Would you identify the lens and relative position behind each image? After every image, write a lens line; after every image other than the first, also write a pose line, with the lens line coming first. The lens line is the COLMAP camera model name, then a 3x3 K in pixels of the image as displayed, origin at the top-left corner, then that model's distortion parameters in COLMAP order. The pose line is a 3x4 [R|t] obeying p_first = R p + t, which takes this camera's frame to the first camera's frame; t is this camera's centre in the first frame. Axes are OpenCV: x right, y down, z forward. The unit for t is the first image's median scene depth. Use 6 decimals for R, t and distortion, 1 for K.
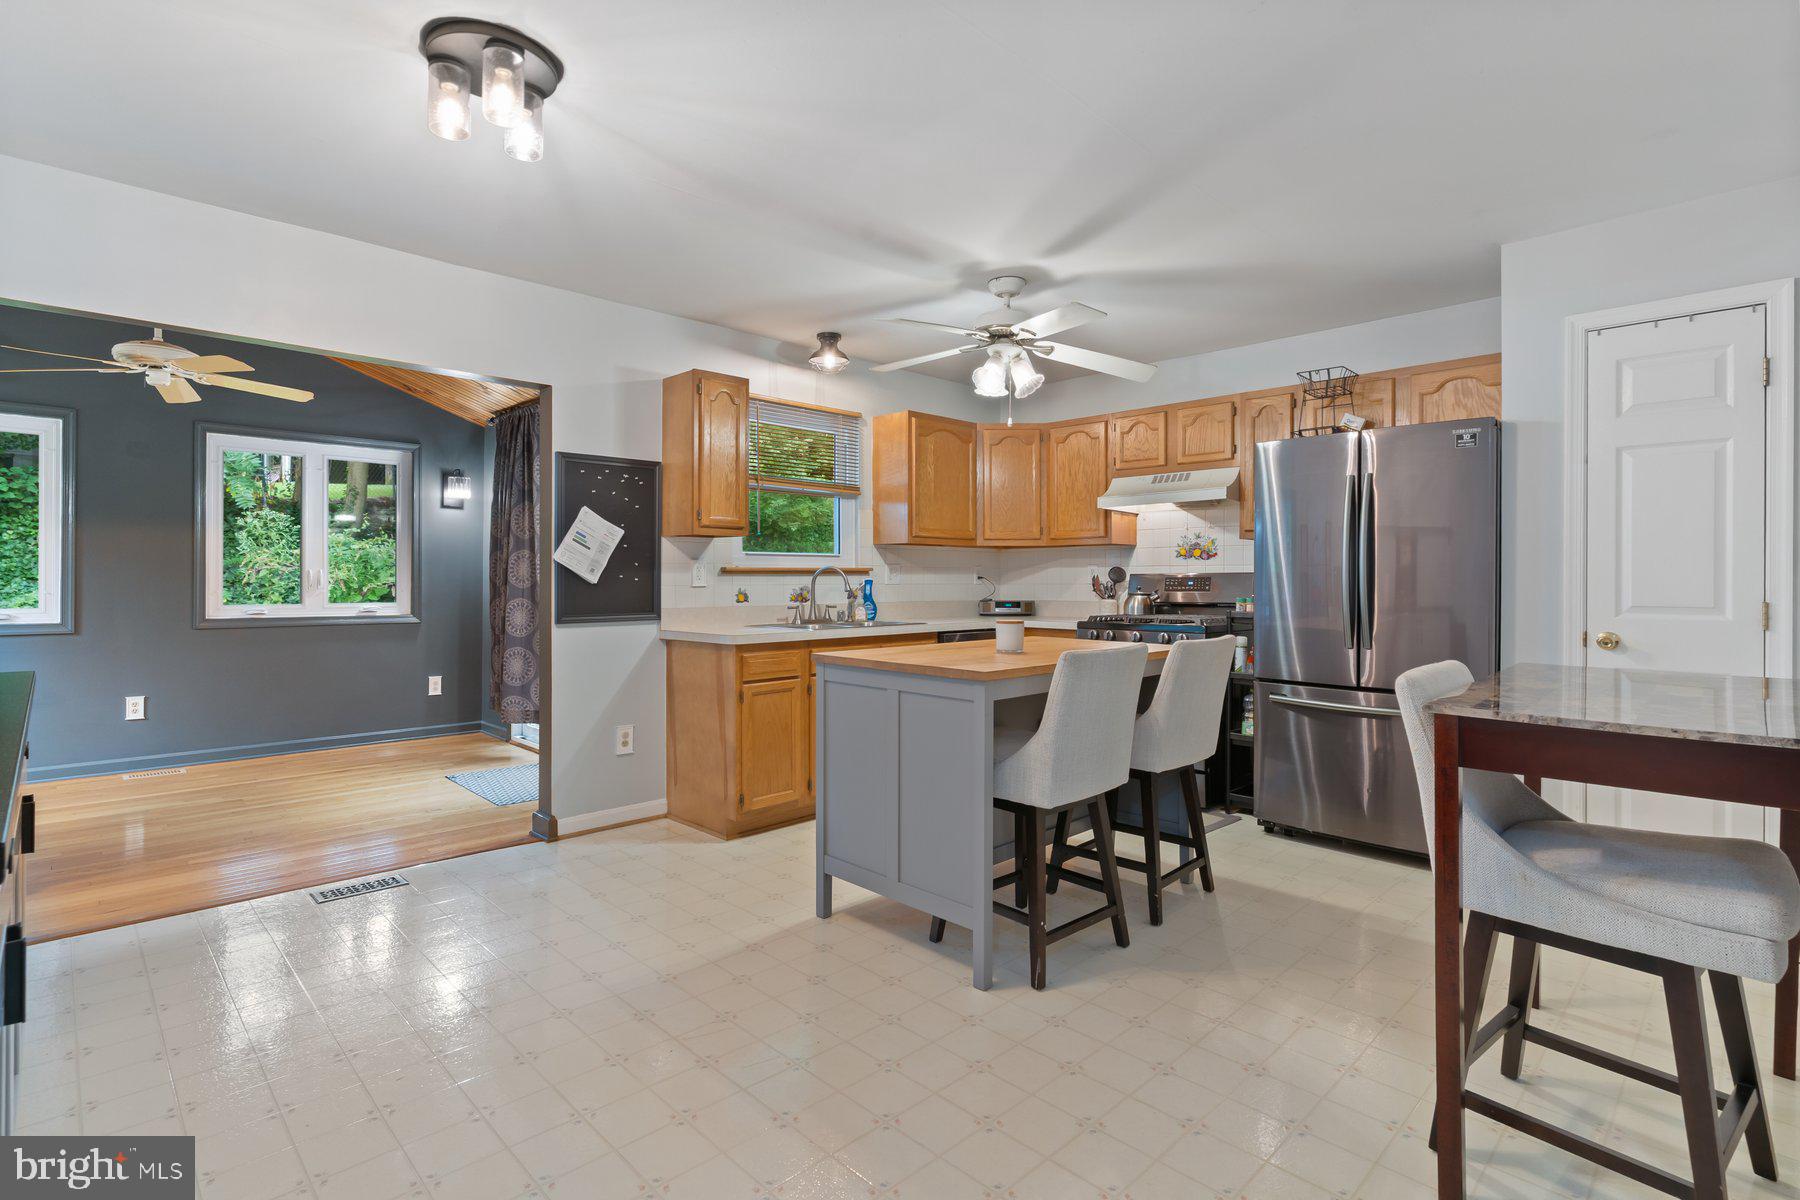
lens RADIAL K [[858.8, 0, 897.6], [0, 858.8, 588.4], [0, 0, 1]] dist [0.002563, -0.001601]
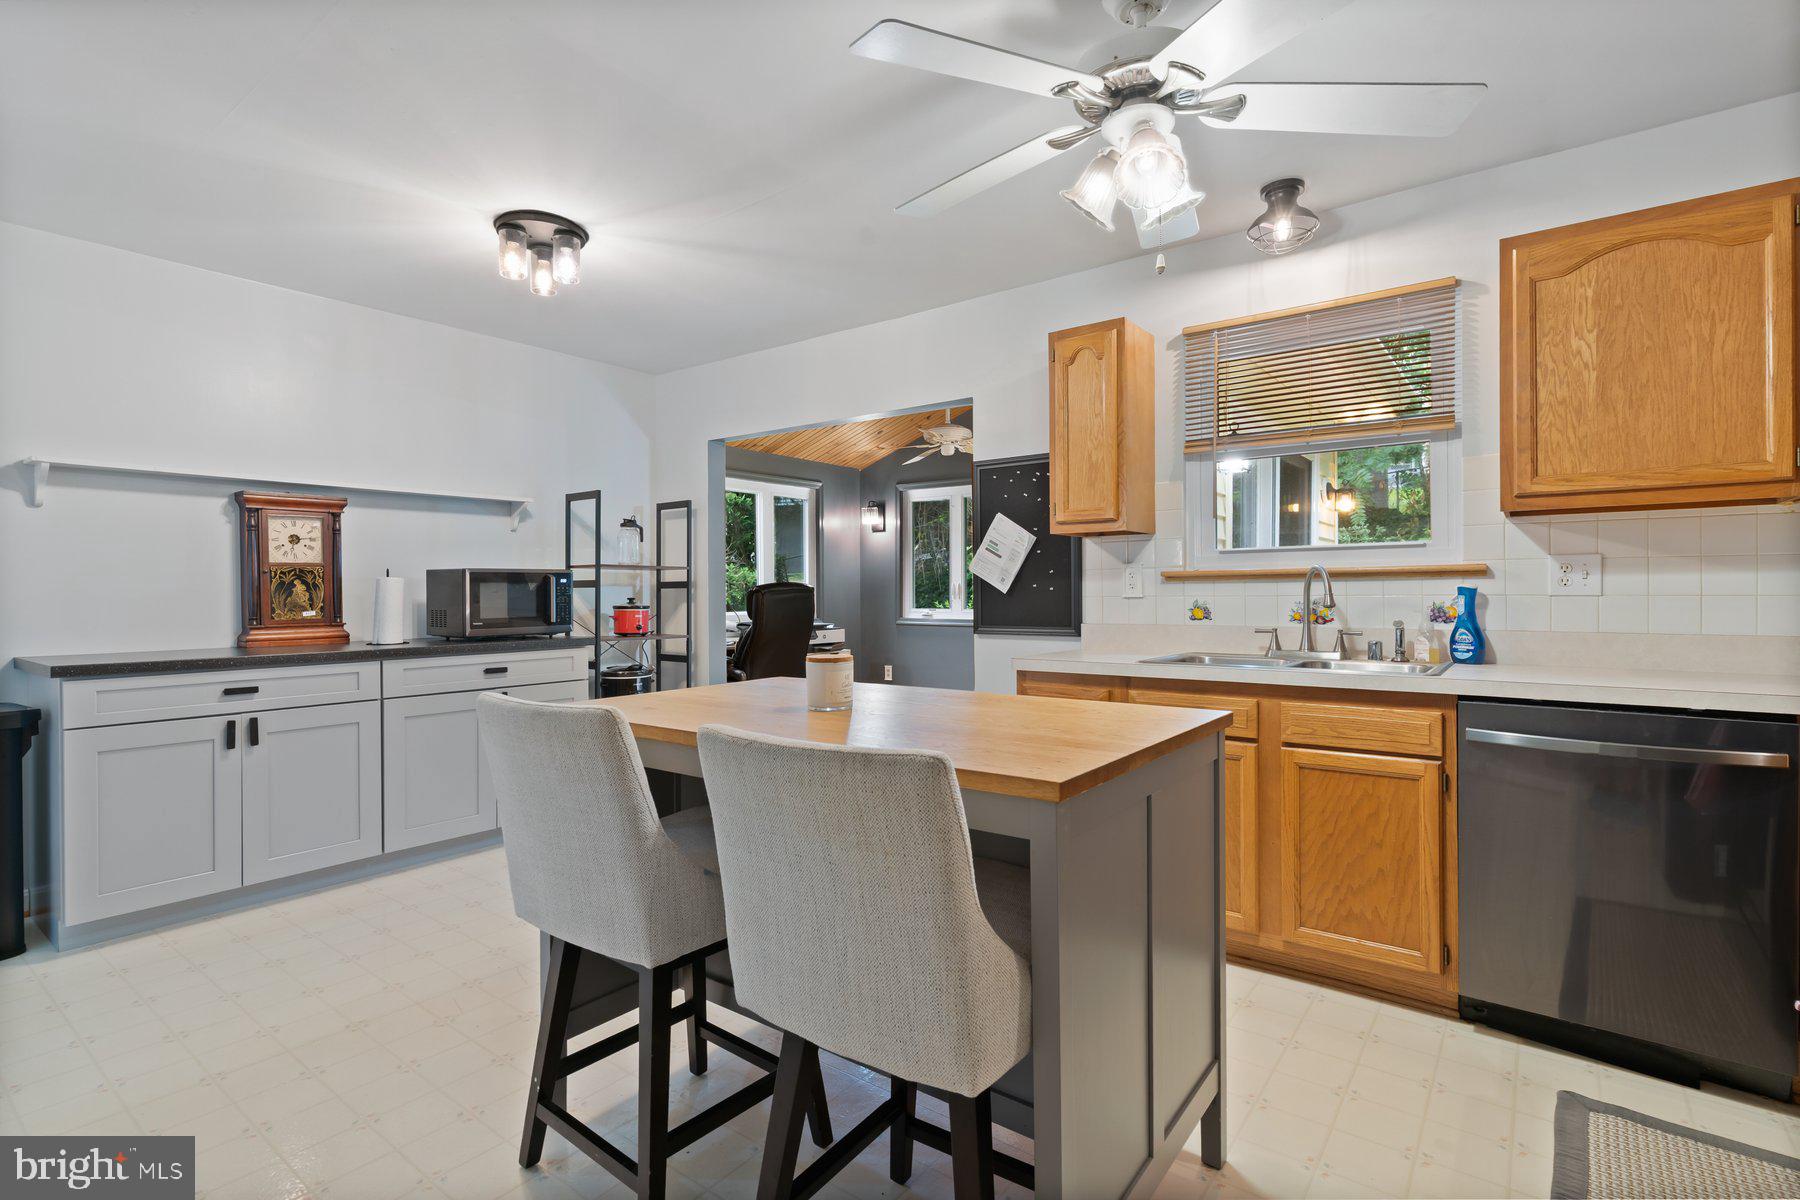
lens RADIAL K [[858.8, 0, 898.2], [0, 858.8, 595.1], [0, 0, 1]] dist [0.002563, -0.001601]
pose [[0.131979, 0.008623, -0.991215, 0.542722], [-0.001065, 0.999963, 0.008558, -0.011419], [0.991252, -0.000074, 0.131984, 0.712442]]
